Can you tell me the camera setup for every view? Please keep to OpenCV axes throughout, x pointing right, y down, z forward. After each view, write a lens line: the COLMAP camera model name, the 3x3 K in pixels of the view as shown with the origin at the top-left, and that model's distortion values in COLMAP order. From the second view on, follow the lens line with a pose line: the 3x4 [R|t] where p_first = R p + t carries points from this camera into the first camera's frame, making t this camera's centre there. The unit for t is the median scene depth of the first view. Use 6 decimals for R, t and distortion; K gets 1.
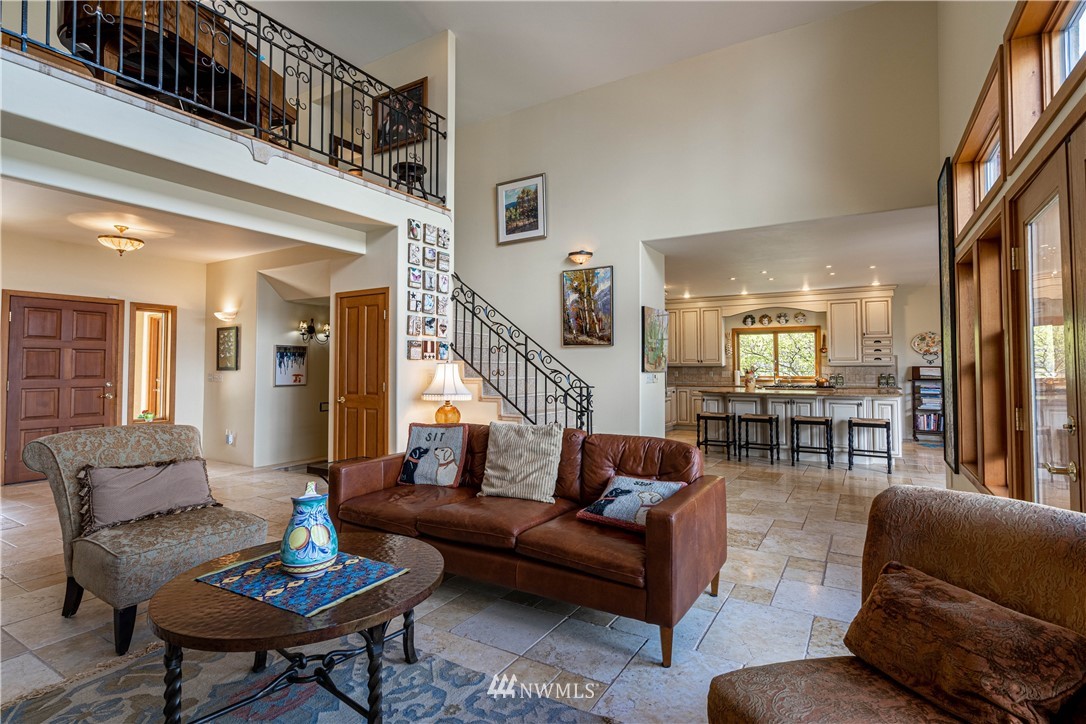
lens RADIAL K [[524.7, 0, 560.2], [0, 524.7, 355.2], [0, 0, 1]] dist [-0.020936, 0.006442]
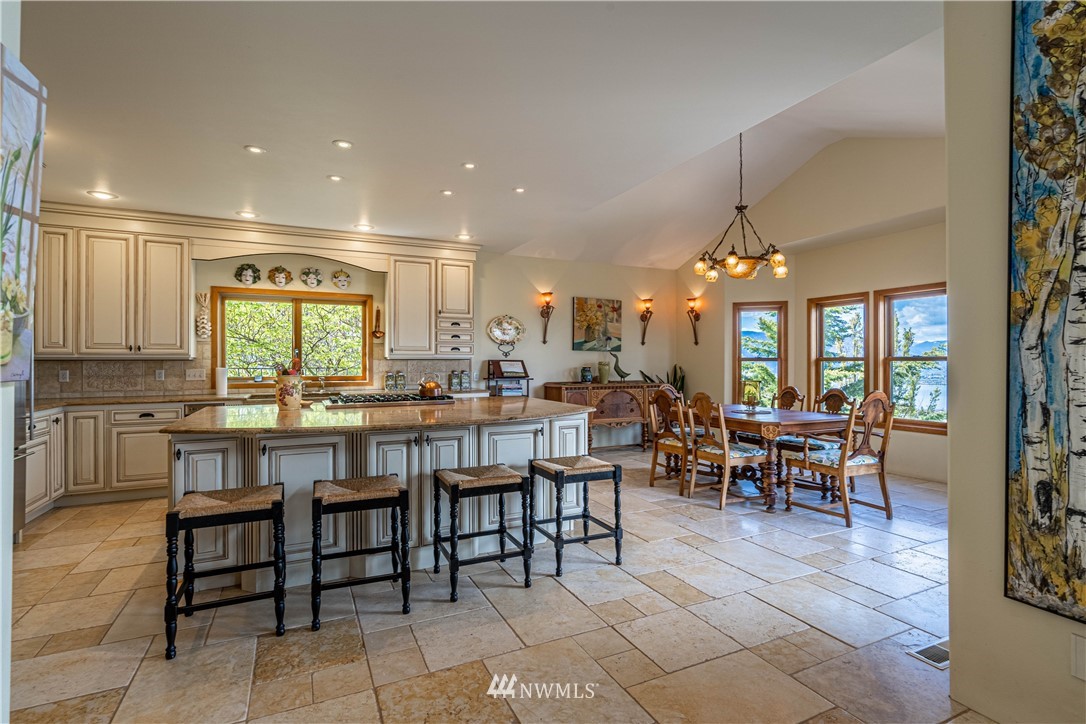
lens RADIAL K [[524.7, 0, 560.2], [0, 524.7, 355.2], [0, 0, 1]] dist [-0.020936, 0.006442]
pose [[0.550720, 0.009511, 0.834636, 0.098071], [-0.017705, 0.999843, 0.000289, 0.011621], [-0.834502, -0.014936, 0.550802, 0.464175]]
